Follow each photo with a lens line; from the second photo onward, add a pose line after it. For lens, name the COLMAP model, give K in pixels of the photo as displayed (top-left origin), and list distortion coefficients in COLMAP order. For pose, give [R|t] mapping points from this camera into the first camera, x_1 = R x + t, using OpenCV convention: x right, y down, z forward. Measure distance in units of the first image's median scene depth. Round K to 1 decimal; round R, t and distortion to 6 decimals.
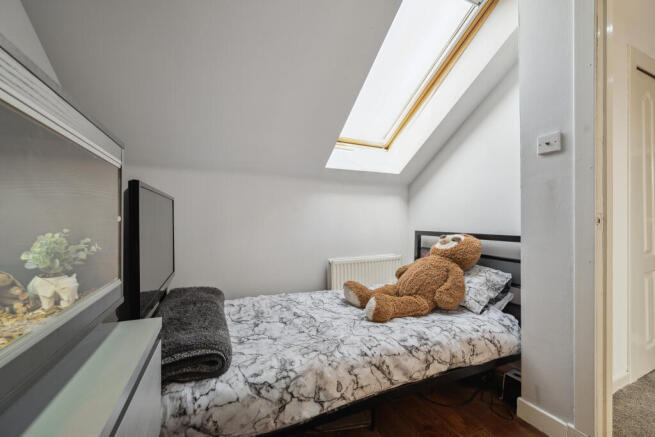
lens RADIAL K [[256.7, 0, 327.7], [0, 256.7, 220.6], [0, 0, 1]] dist [-0.000359, 0.000005]
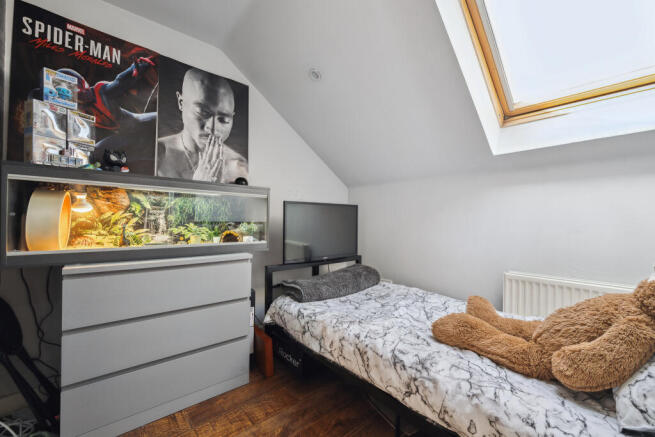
lens RADIAL K [[256.7, 0, 330.3], [0, 256.7, 217.2], [0, 0, 1]] dist [-0.000359, 0.000005]
pose [[0.318254, -0.004458, -0.947995, 1.079010], [-0.013855, 0.999860, -0.009353, 0.003554], [0.947904, 0.016111, 0.318148, 0.469361]]
